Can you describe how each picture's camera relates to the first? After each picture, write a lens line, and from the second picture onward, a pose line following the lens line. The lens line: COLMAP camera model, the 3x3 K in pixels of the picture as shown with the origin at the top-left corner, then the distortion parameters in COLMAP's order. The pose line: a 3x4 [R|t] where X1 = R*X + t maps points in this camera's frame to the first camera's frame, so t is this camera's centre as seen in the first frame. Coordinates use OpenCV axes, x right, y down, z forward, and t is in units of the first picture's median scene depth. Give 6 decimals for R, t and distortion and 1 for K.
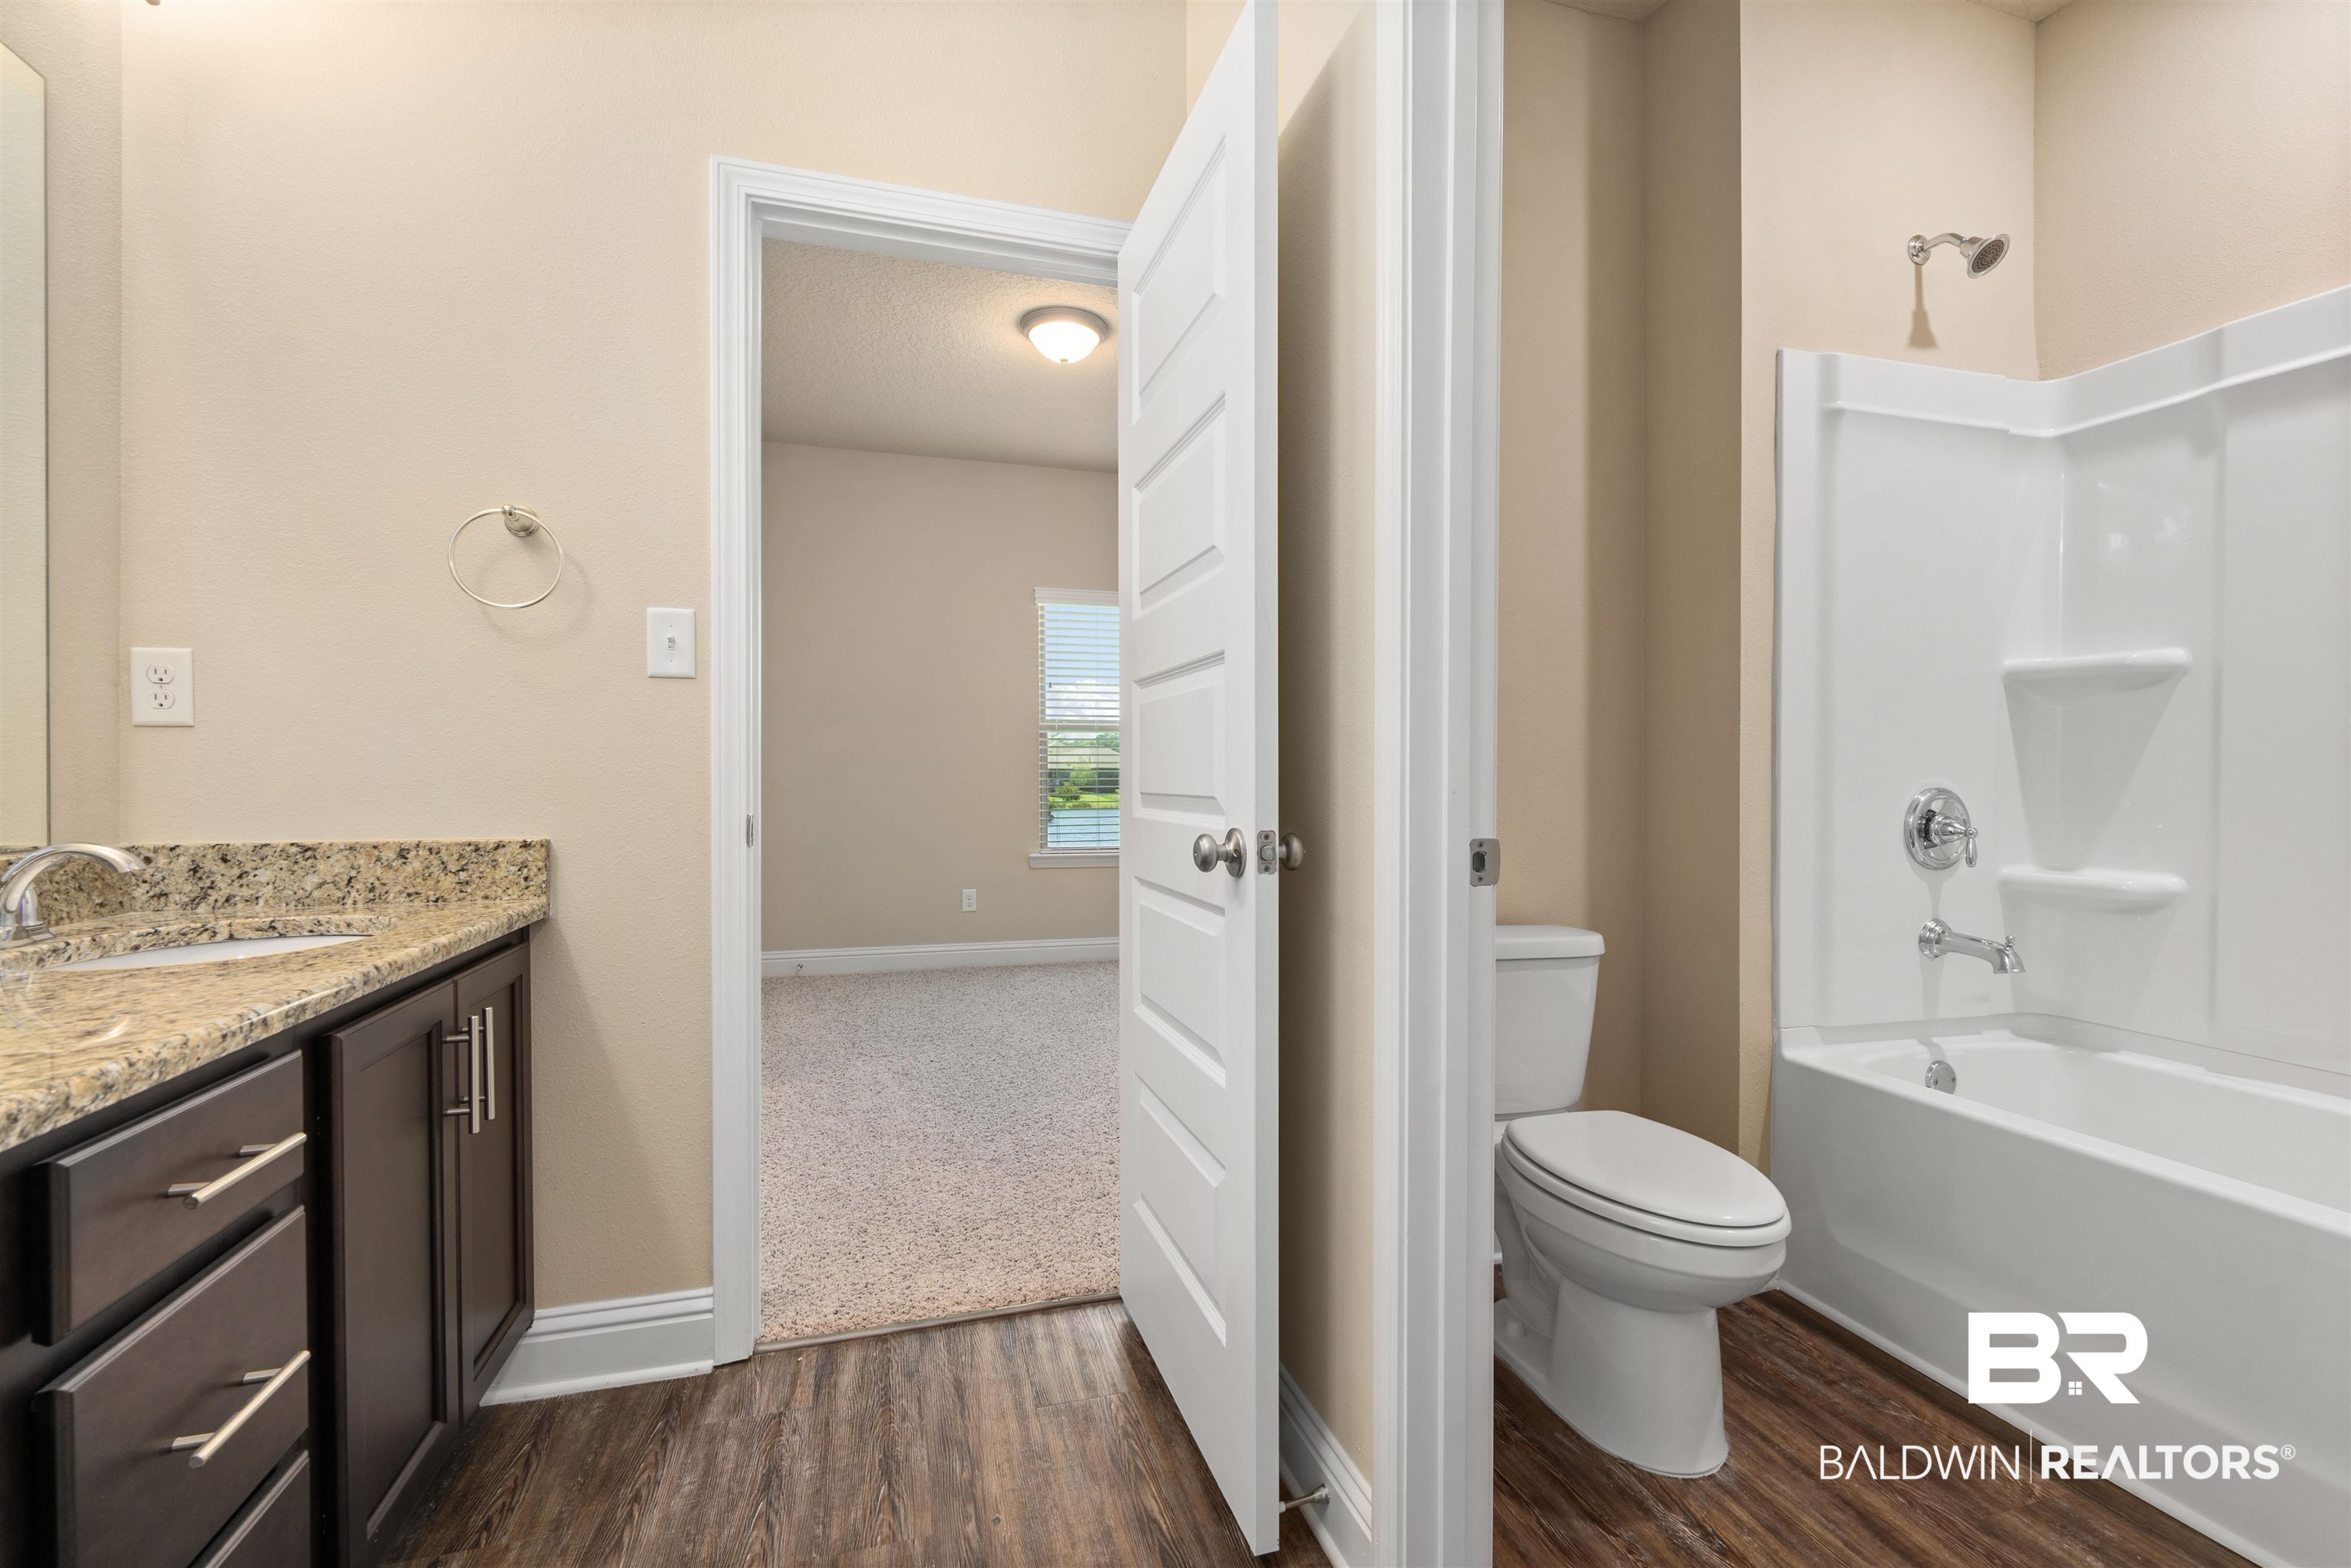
lens RADIAL K [[1037.8, 0, 1184.3], [0, 1037.8, 778.7], [0, 0, 1]] dist [-0.000913, -0.000333]
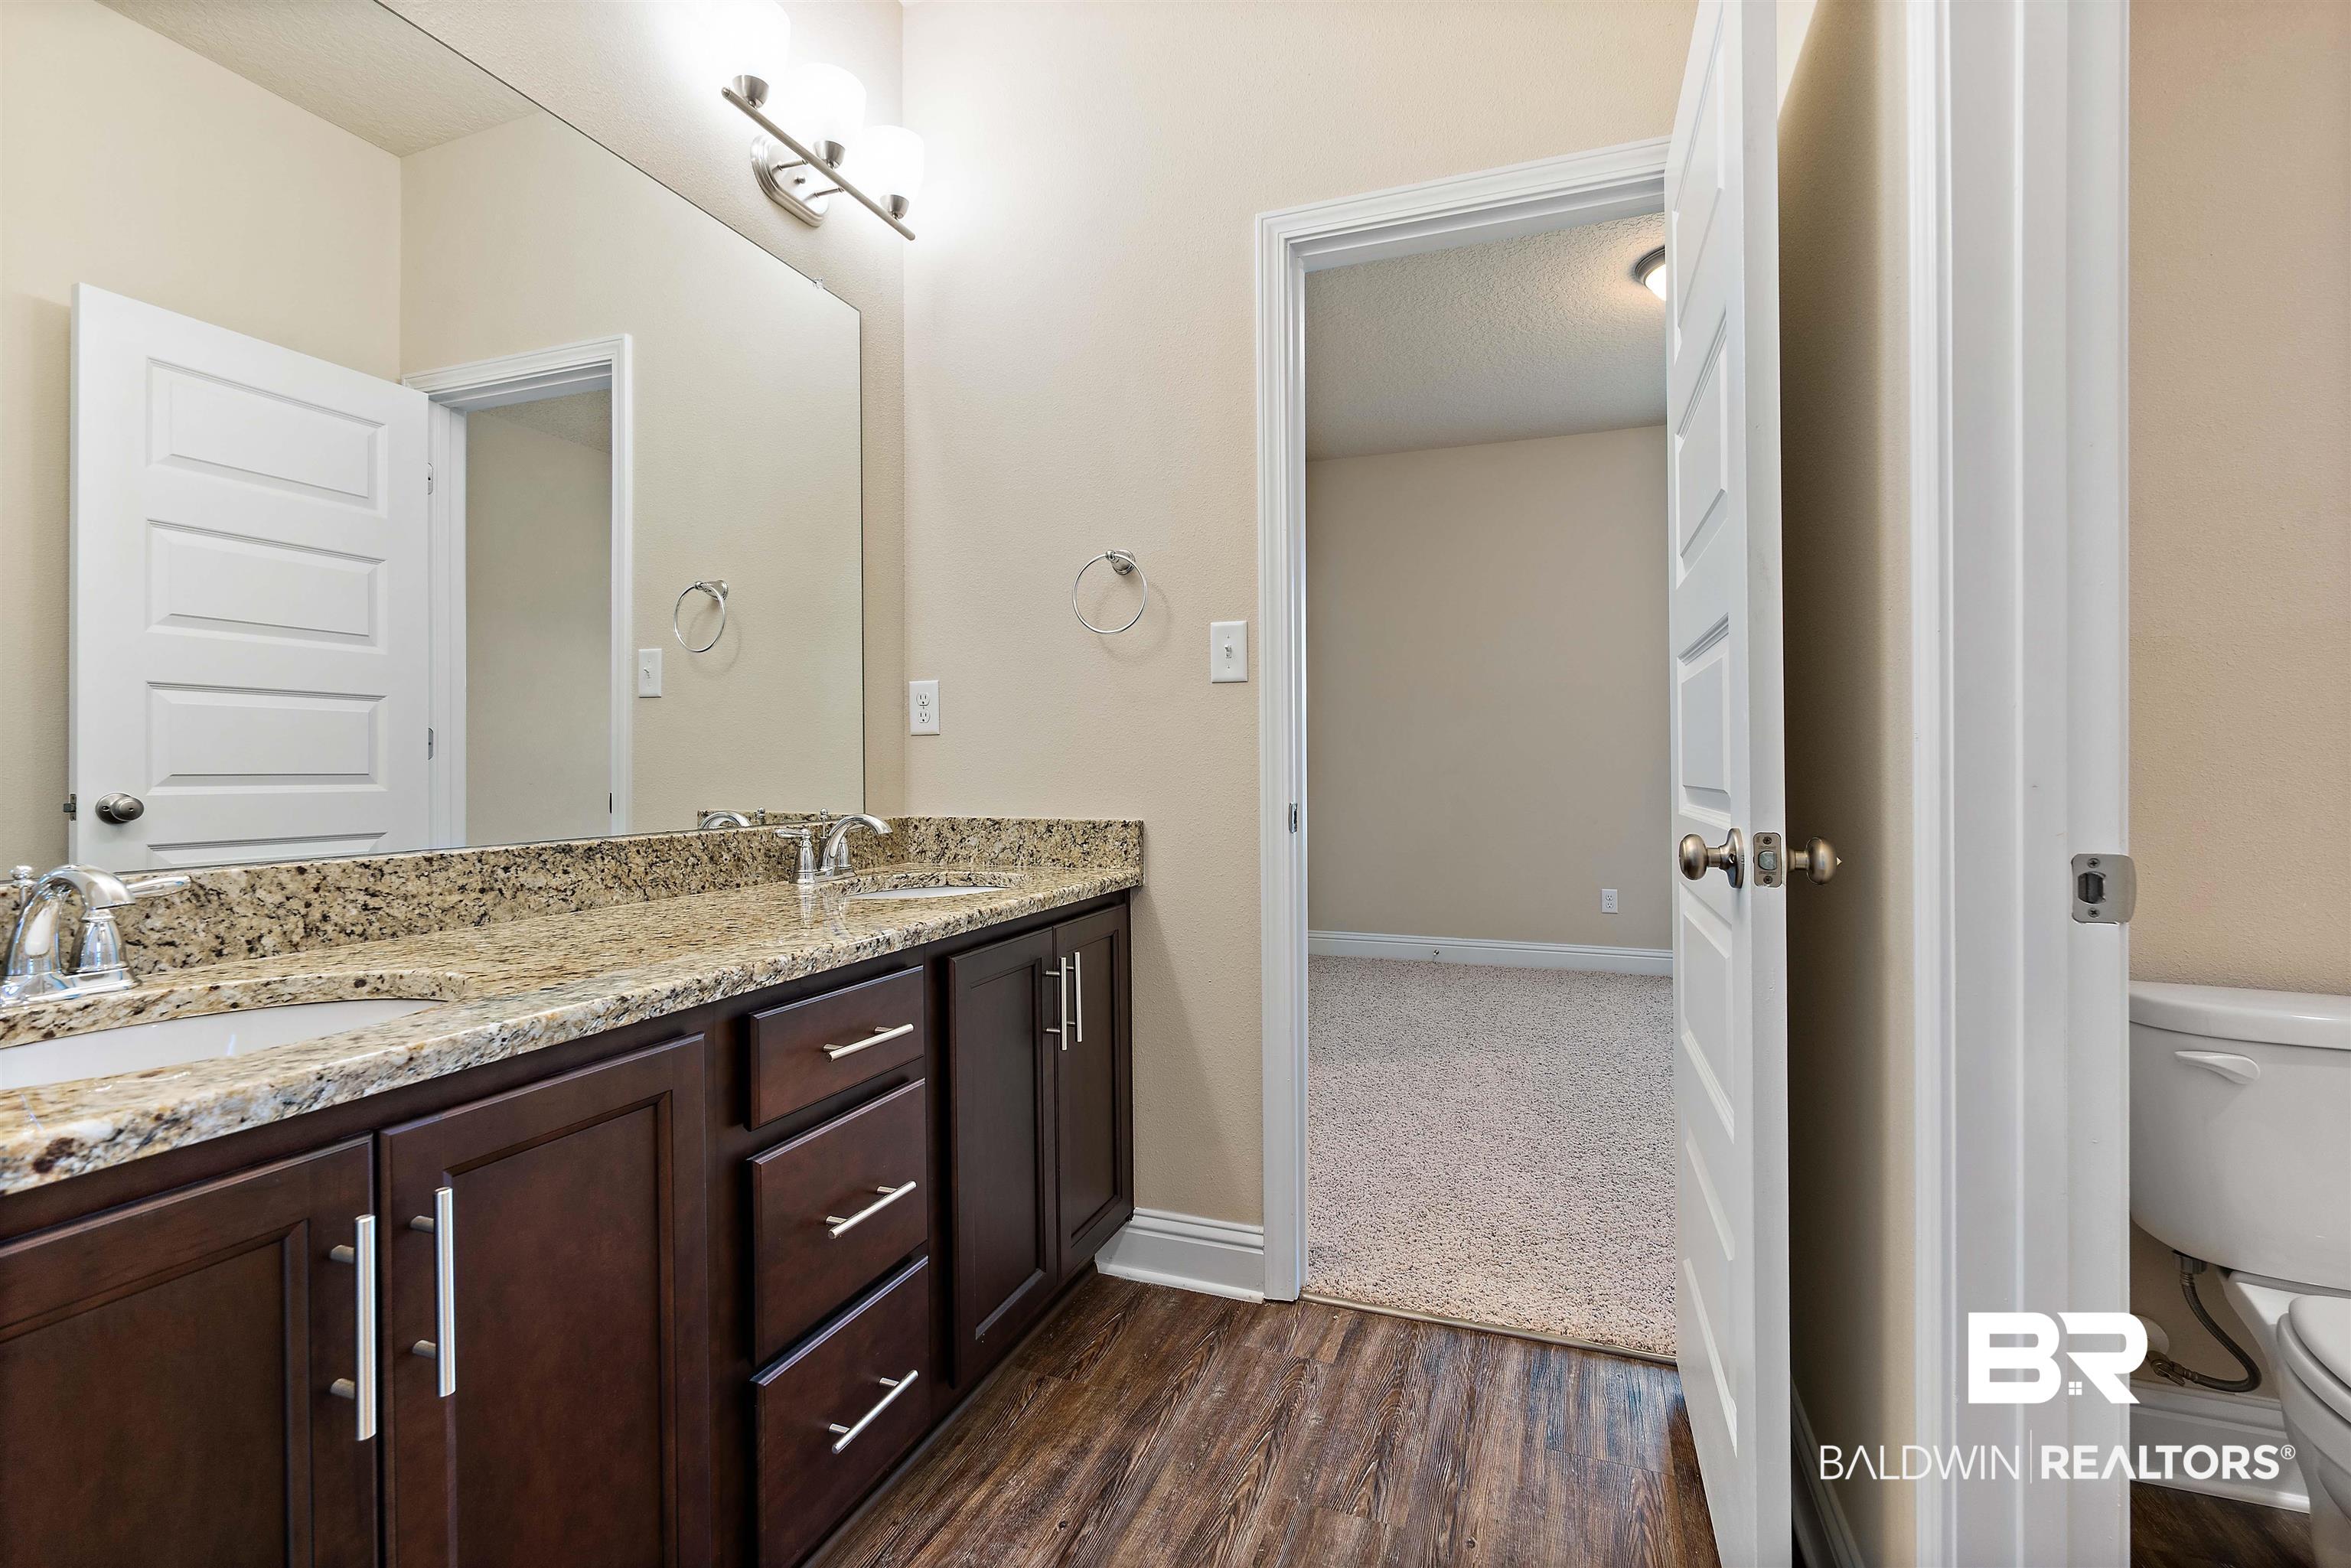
lens RADIAL K [[1039.3, 0, 1179.4], [0, 1039.3, 767.4], [0, 0, 1]] dist [0.000866, -0.000187]
pose [[0.794207, -0.004064, -0.607634, 0.169736], [0.001603, 0.999988, -0.004593, 0.001781], [0.607646, 0.002674, 0.794204, 0.063588]]
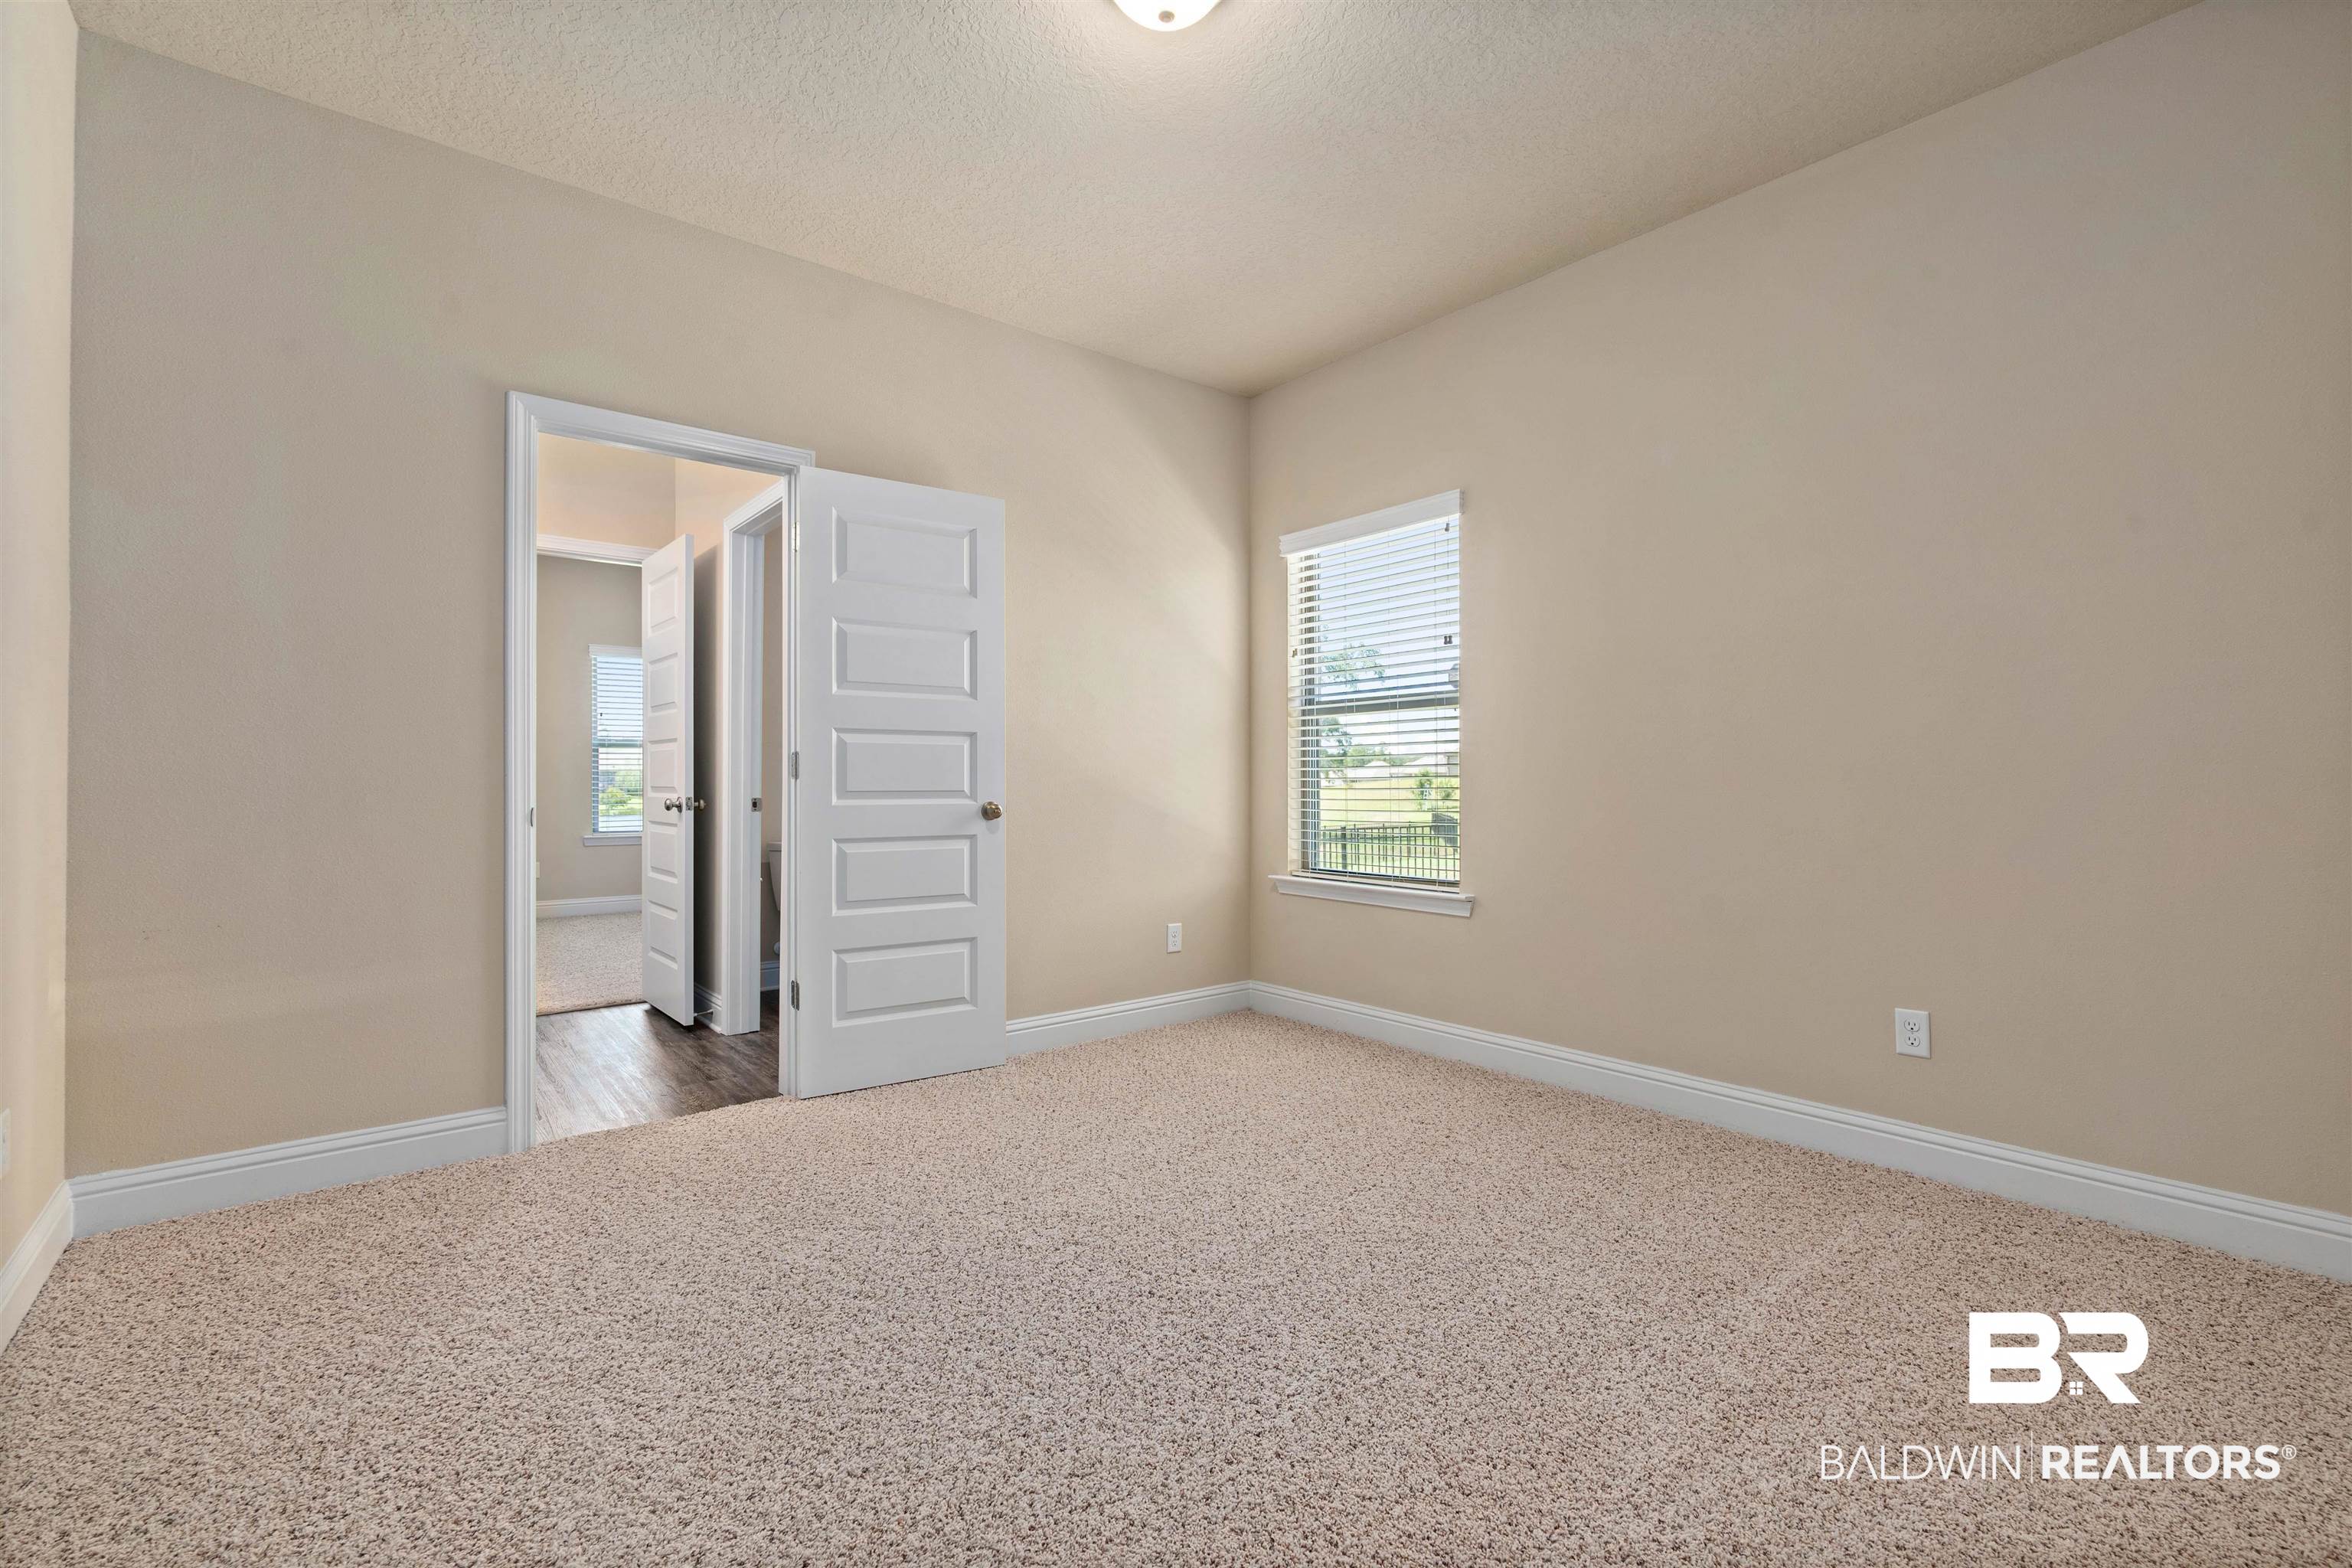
lens RADIAL K [[1038.3, 0, 1184.8], [0, 1038.3, 778.7], [0, 0, 1]] dist [-0.000913, -0.000333]
pose [[0.924070, -0.004720, 0.382193, 0.217635], [0.005285, 0.999986, -0.000427, 0.002524], [-0.382186, 0.002414, 0.924082, -2.046856]]
